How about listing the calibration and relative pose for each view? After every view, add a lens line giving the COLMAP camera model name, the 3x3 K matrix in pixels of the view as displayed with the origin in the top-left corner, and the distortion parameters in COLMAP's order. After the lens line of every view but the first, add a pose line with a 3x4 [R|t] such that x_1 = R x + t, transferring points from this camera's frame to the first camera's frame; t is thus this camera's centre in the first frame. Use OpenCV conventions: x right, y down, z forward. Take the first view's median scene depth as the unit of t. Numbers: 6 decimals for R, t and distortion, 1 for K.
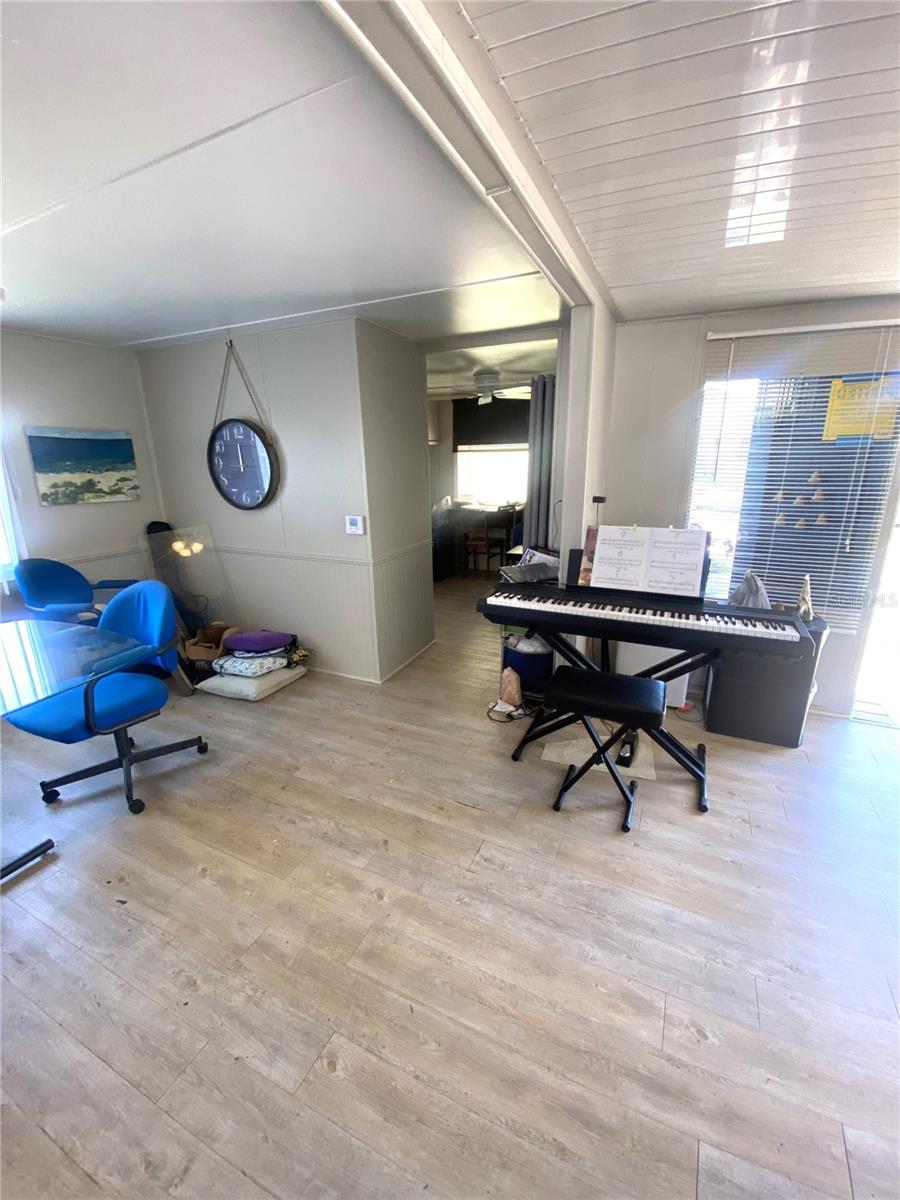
lens RADIAL K [[483.0, 0, 452.7], [0, 483.0, 601.3], [0, 0, 1]] dist [0.024960, -0.025172]
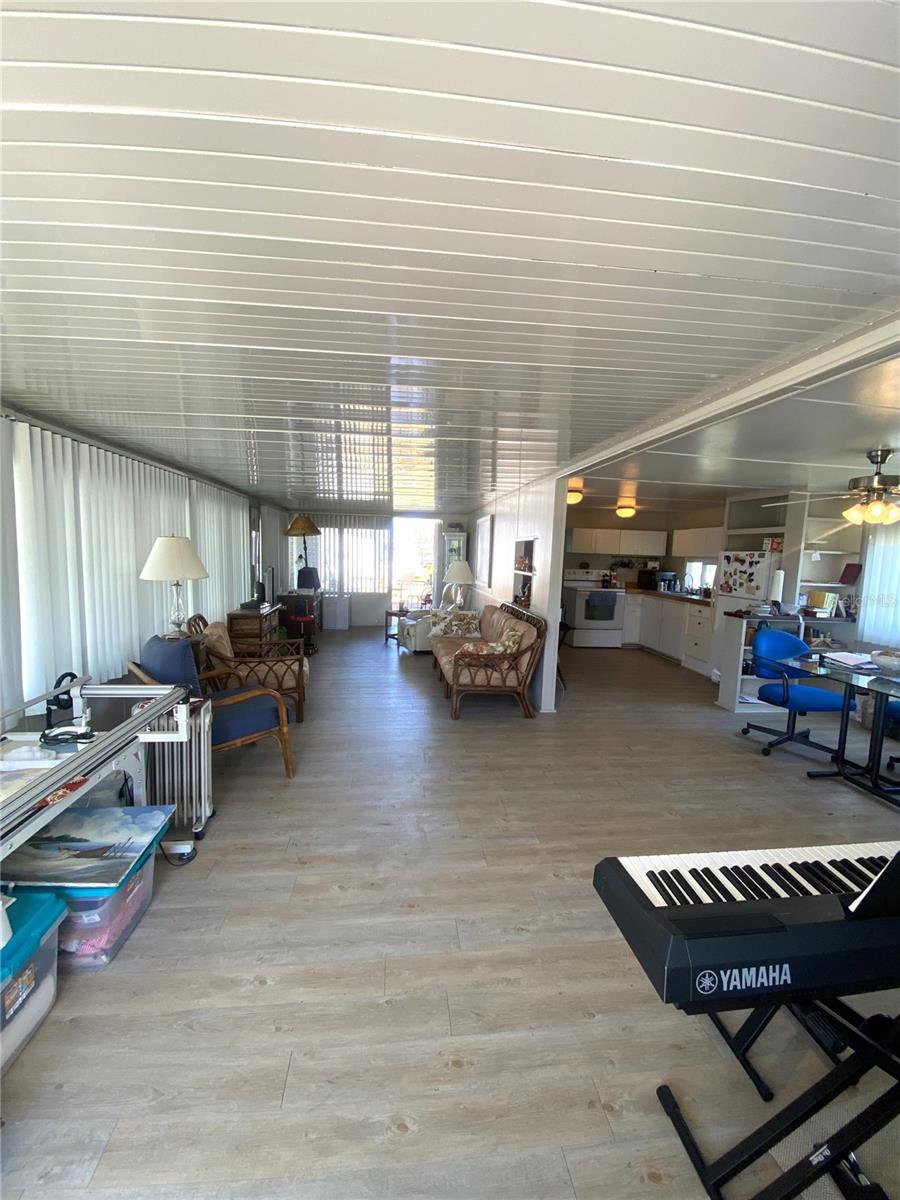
lens RADIAL K [[477.3, 0, 450.0], [0, 477.3, 600.0], [0, 0, 1]] dist [0.024029, -0.023800]
pose [[-0.851223, 0.041680, -0.523147, 0.713442], [-0.164665, 0.925290, 0.341648, -0.236245], [0.498302, 0.376963, -0.780765, 0.743662]]
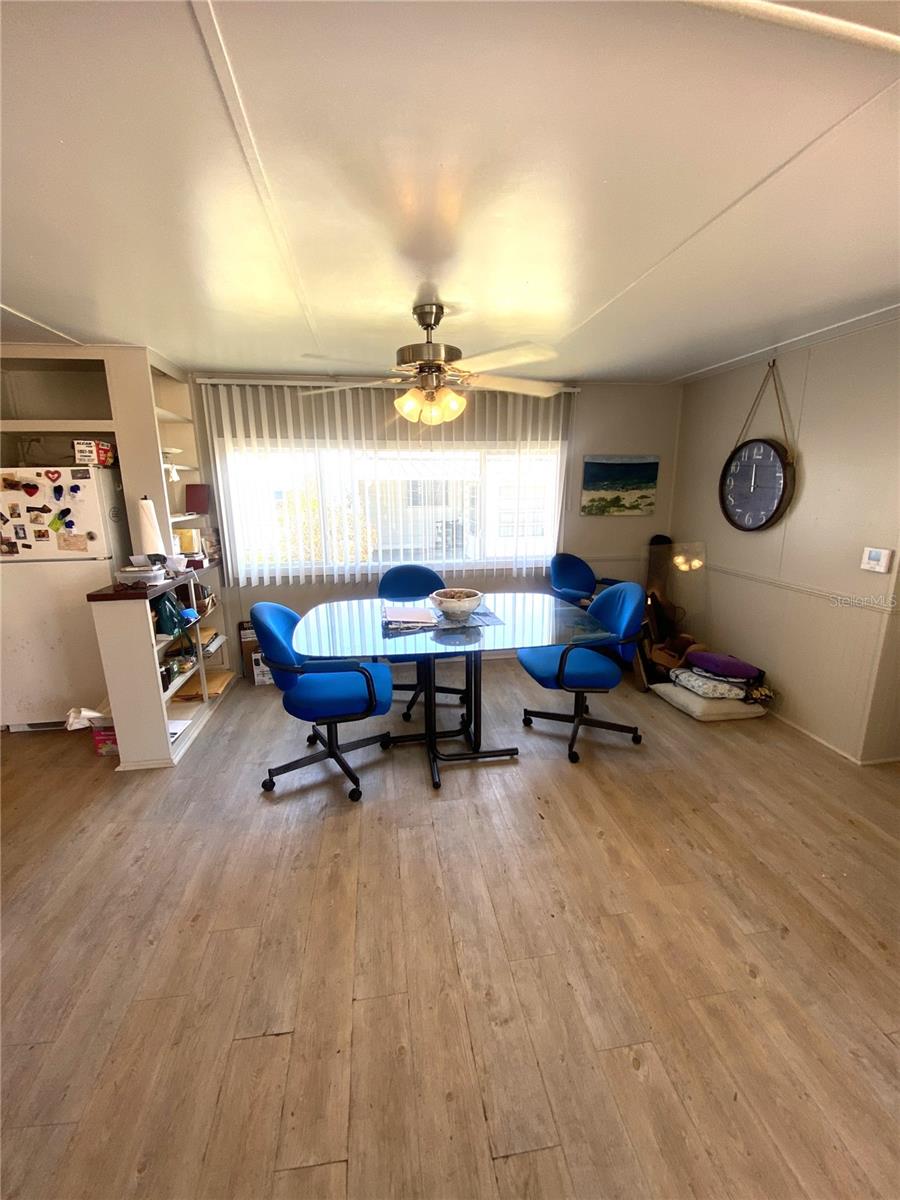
lens RADIAL K [[483.0, 0, 452.7], [0, 483.0, 601.3], [0, 0, 1]] dist [0.024960, -0.025172]
pose [[0.560664, 0.200992, -0.803280, 0.061803], [-0.231654, 0.969430, 0.080878, 0.005515], [0.794980, 0.140738, 0.590085, -0.022346]]
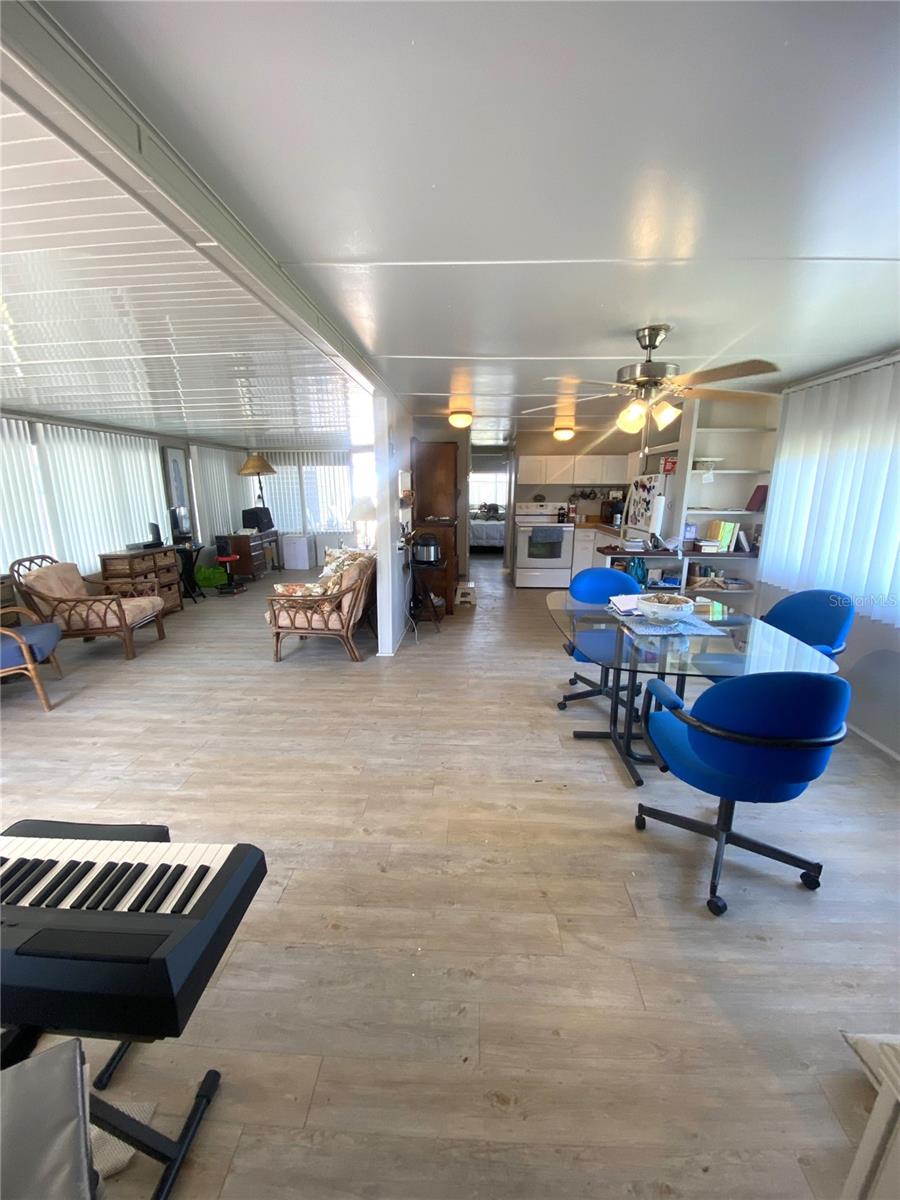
lens RADIAL K [[483.0, 0, 452.7], [0, 483.0, 601.3], [0, 0, 1]] dist [0.024960, -0.025172]
pose [[-0.923280, 0.102315, -0.370251, 0.026469], [-0.094323, 0.873977, 0.476725, -0.293590], [0.372367, 0.475074, -0.797275, 0.994174]]
